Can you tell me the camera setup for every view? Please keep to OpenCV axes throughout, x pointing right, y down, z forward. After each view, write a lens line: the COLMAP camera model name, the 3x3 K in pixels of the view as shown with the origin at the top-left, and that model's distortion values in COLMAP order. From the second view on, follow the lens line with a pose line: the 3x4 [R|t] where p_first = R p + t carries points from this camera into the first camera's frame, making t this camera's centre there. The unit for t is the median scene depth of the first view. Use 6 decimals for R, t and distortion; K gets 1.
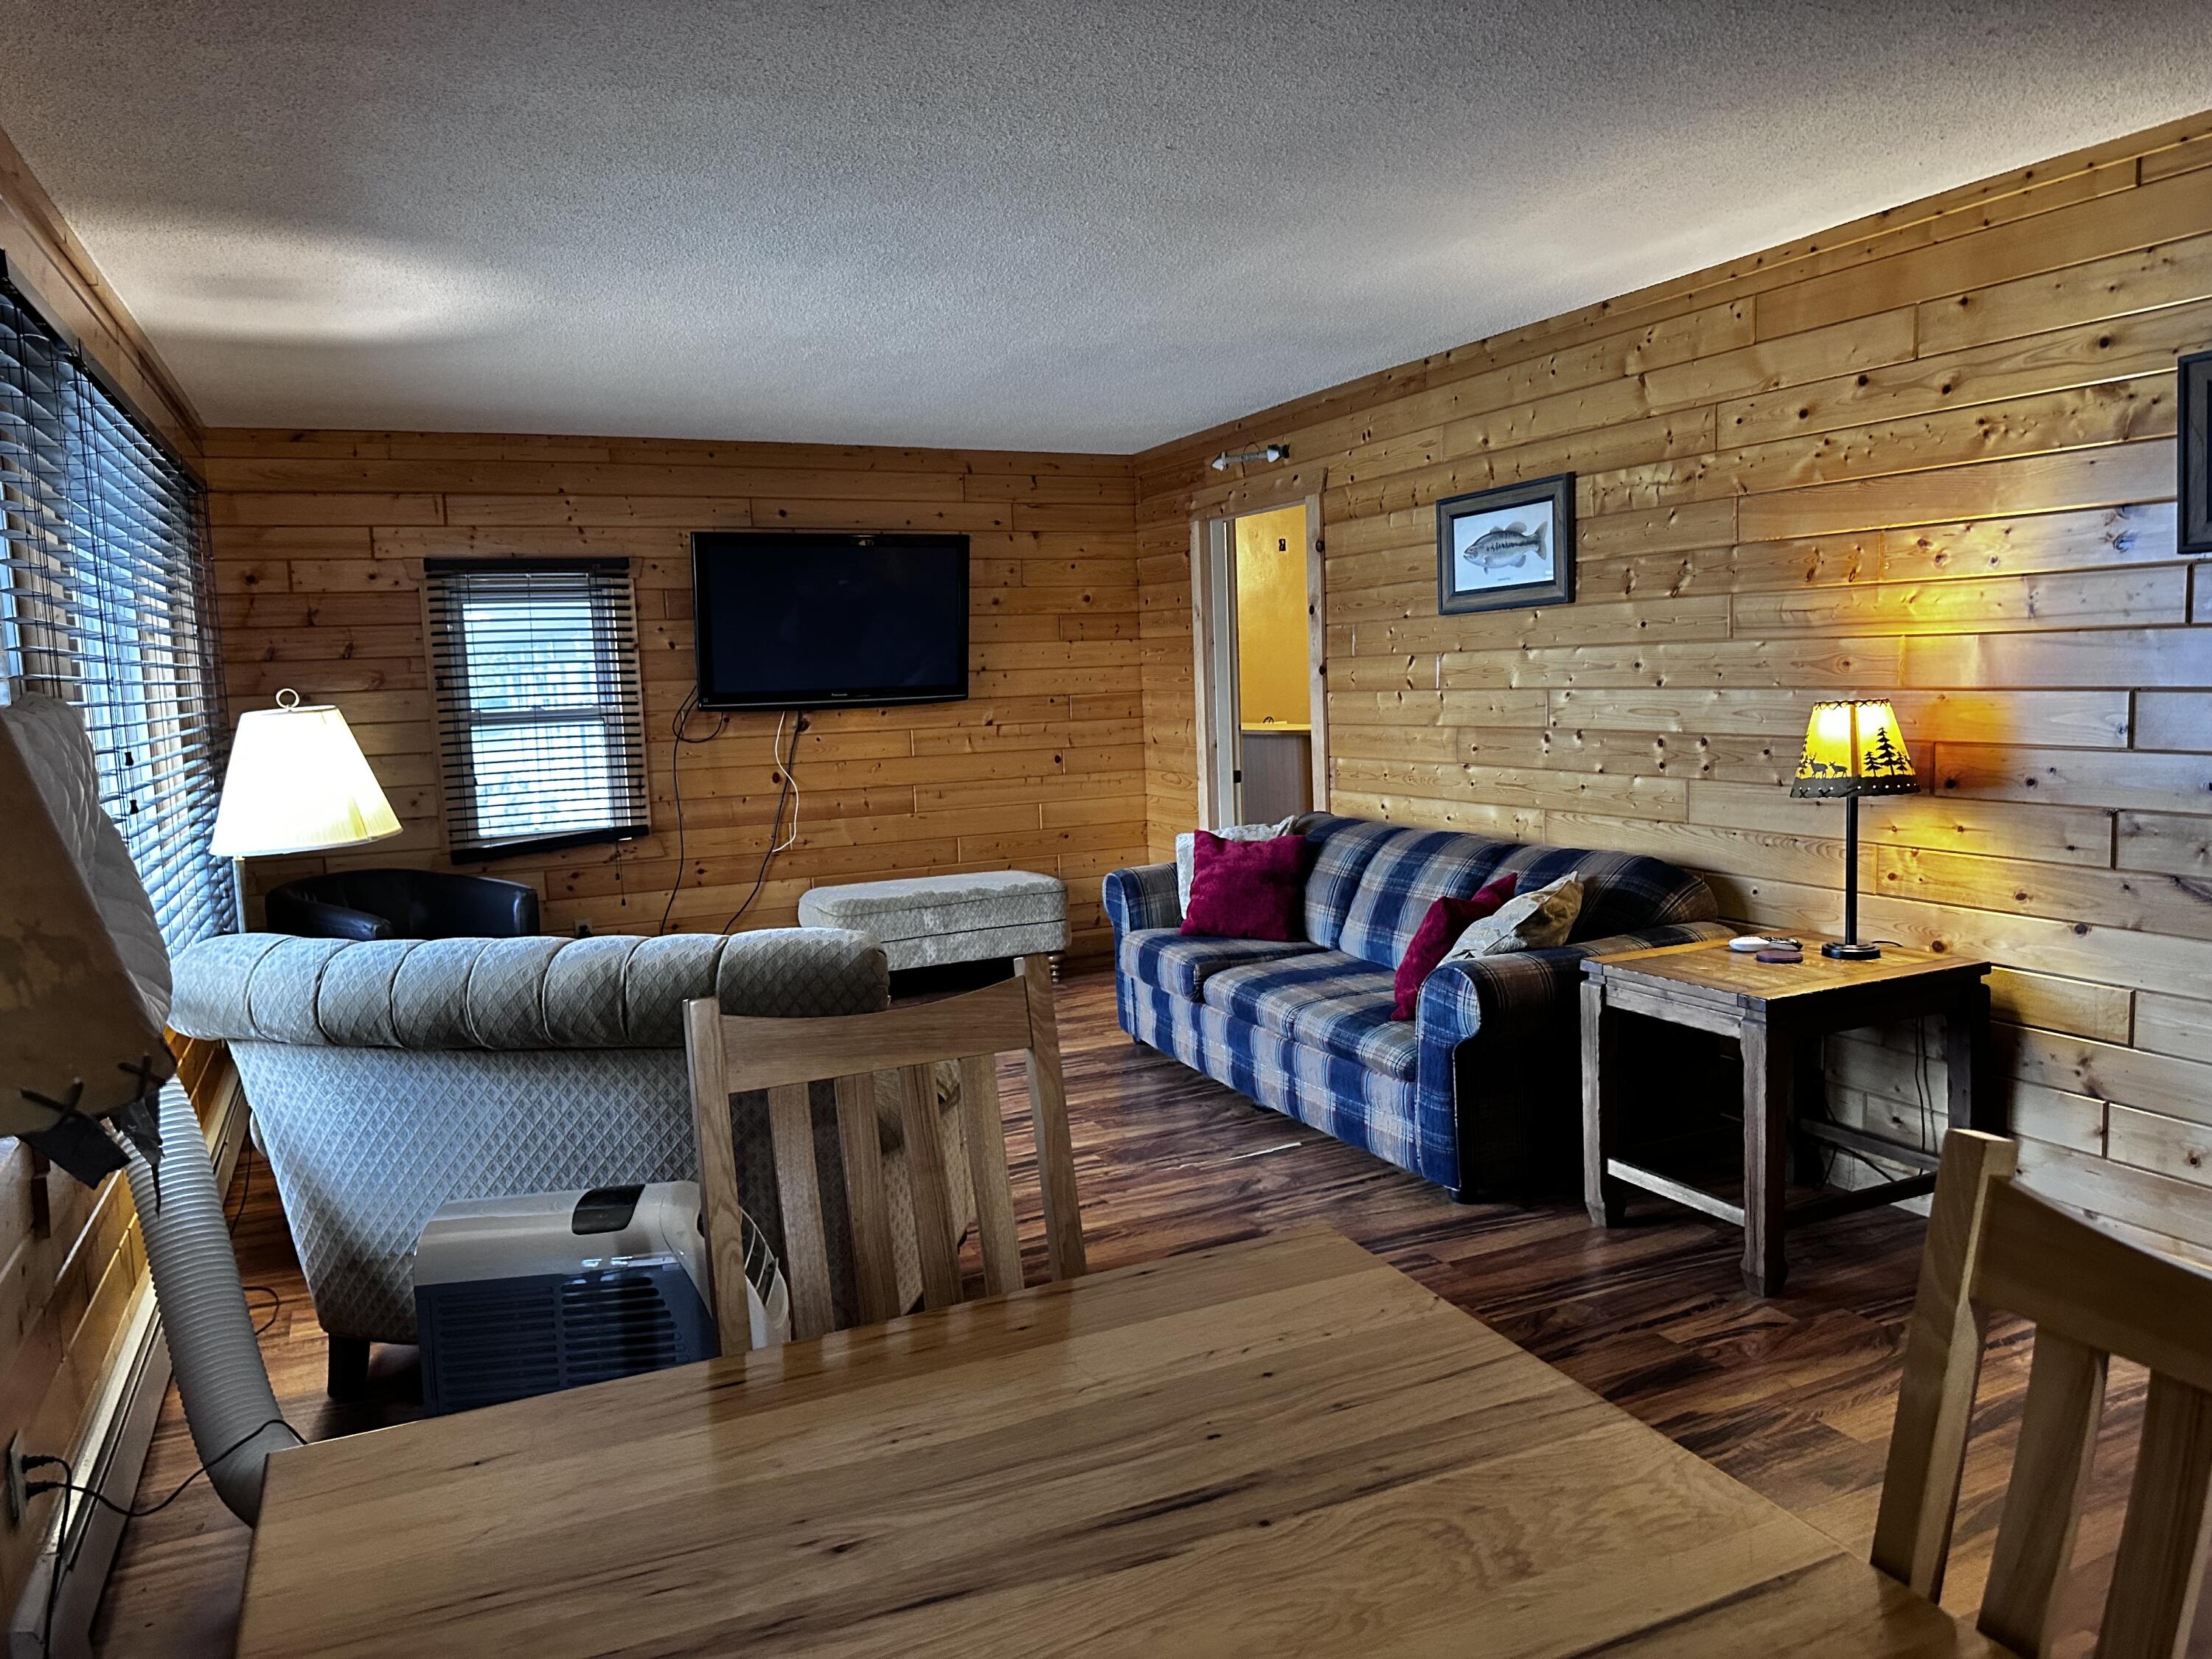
lens RADIAL K [[1539.9, 0, 1074.0], [0, 1539.9, 826.2], [0, 0, 1]] dist [0.068699, -0.220899]
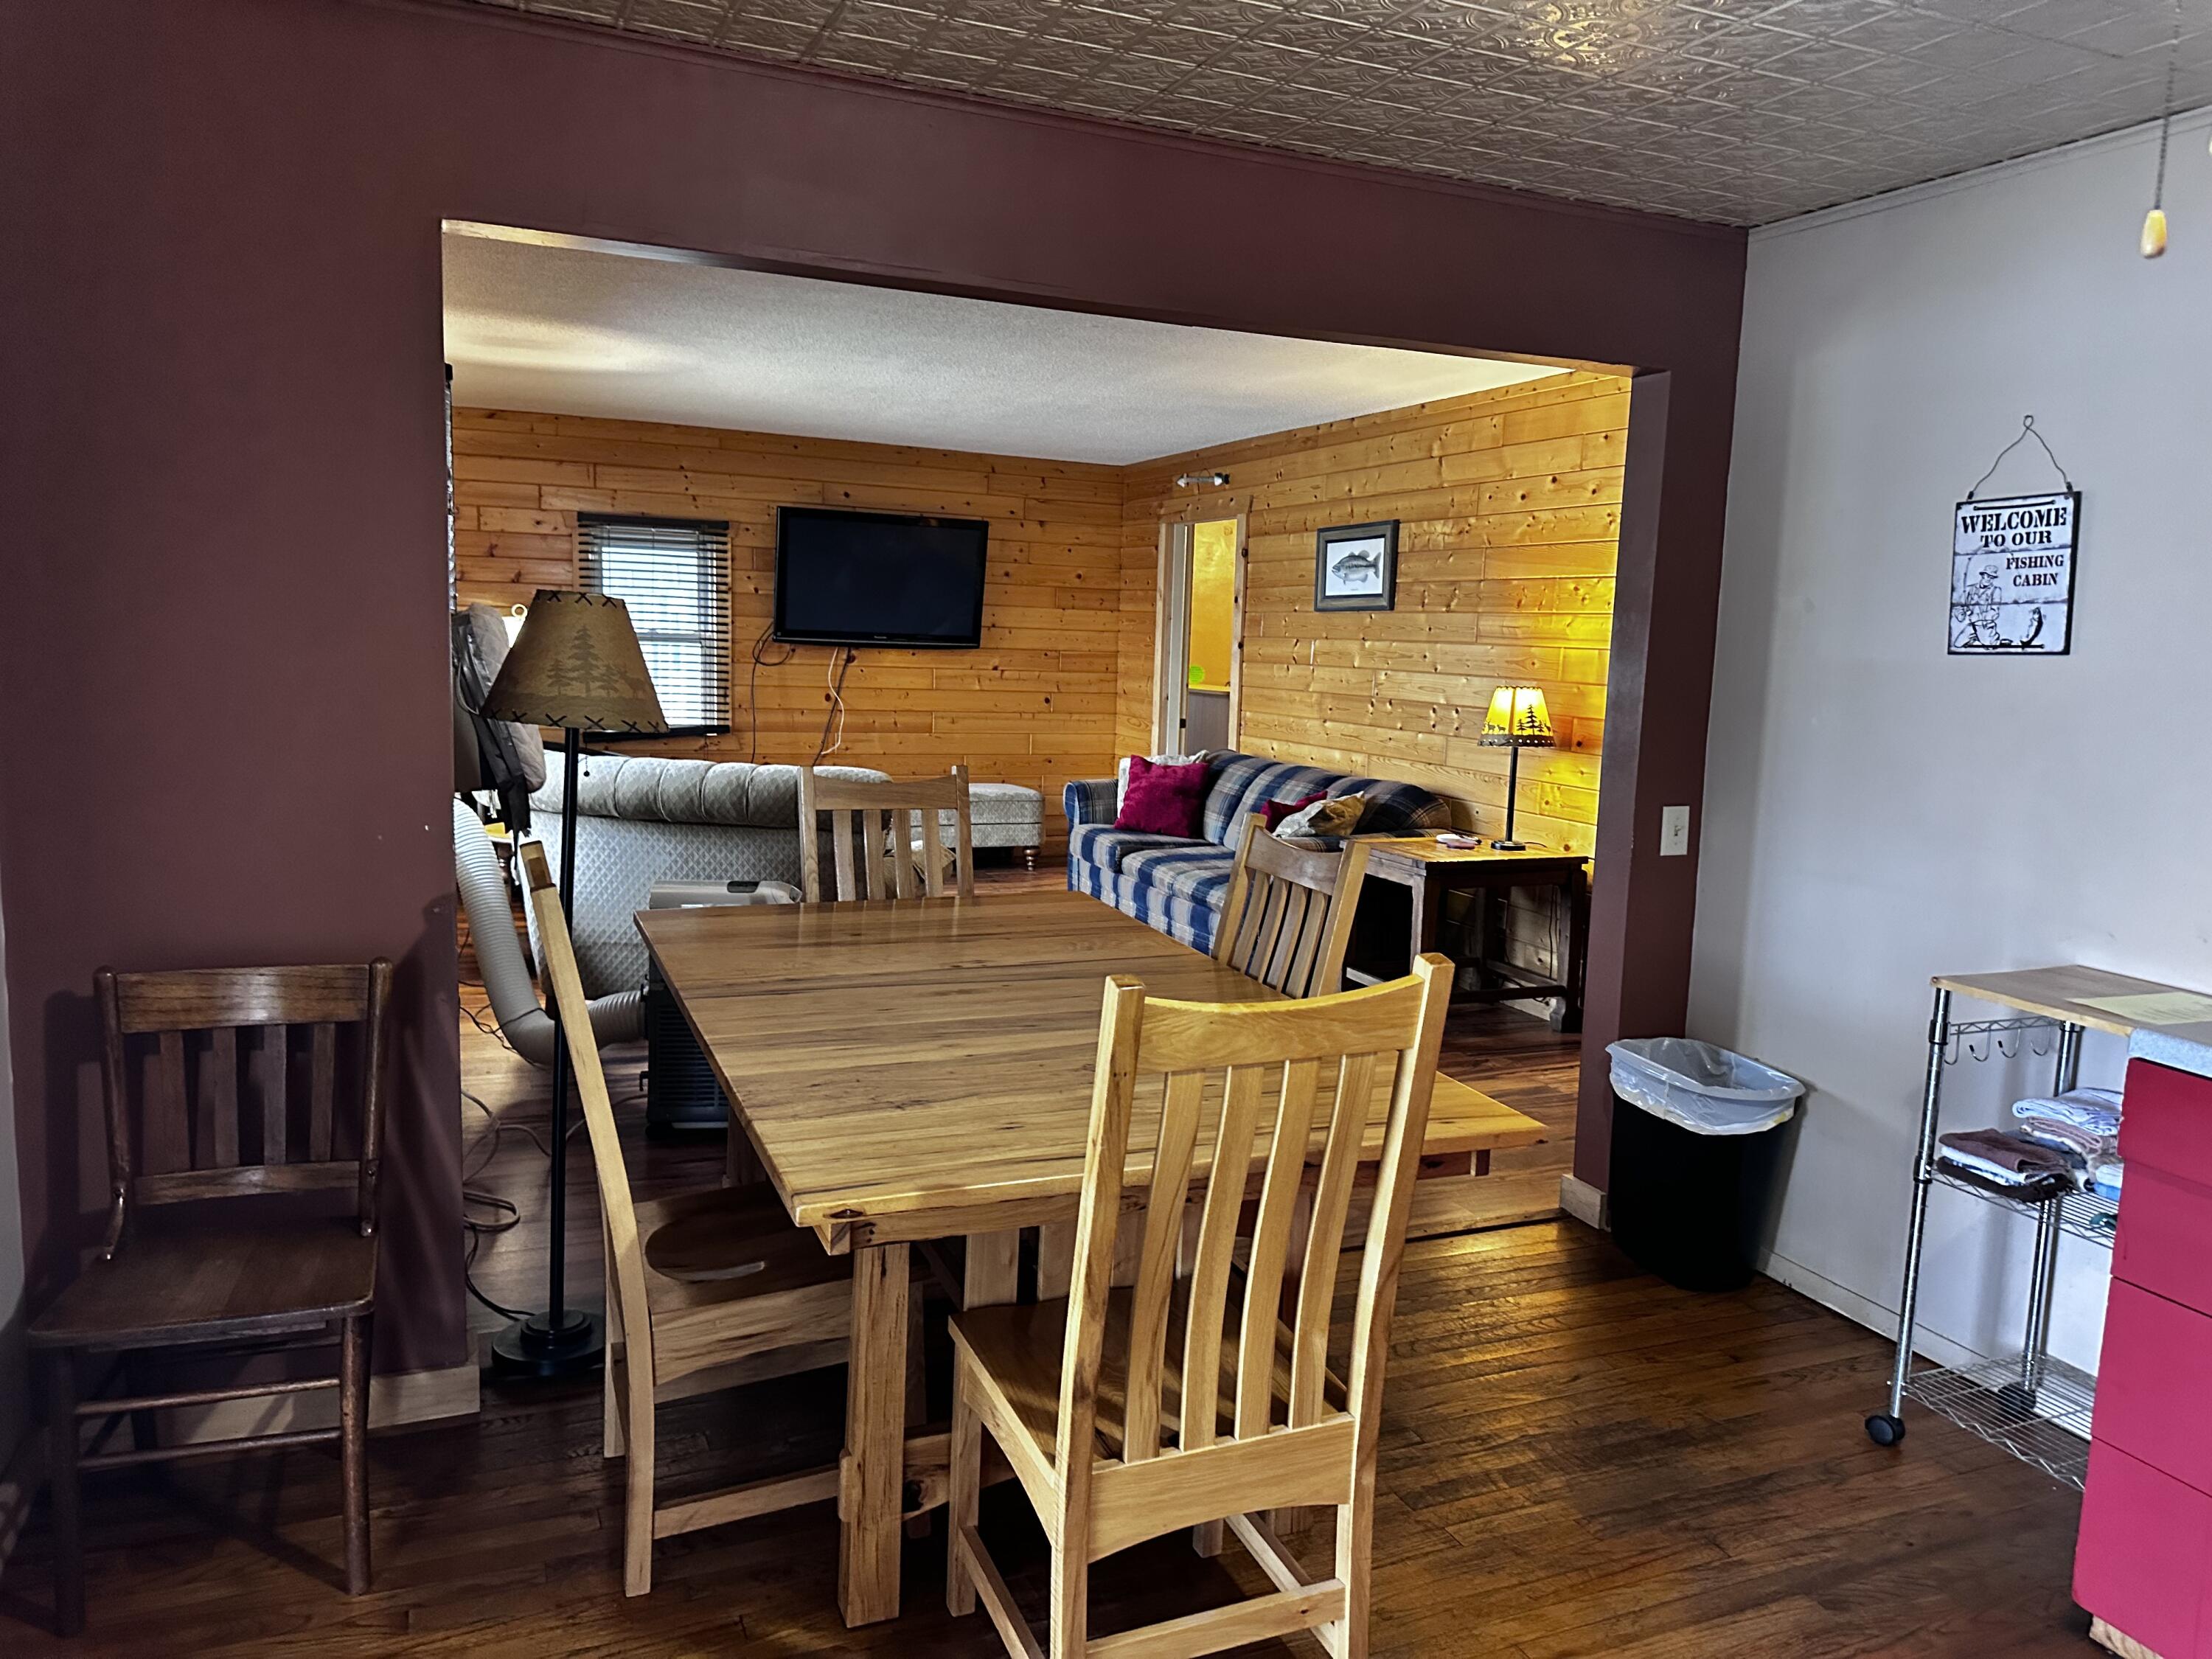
lens RADIAL K [[1599.0, 0, 1111.3], [0, 1599.0, 853.1], [0, 0, 1]] dist [0.030756, -0.012830]
pose [[0.997271, 0.073831, -0.000614, 0.070519], [-0.073760, 0.996612, 0.036383, 0.040899], [0.003298, -0.036238, 0.999338, -0.444312]]
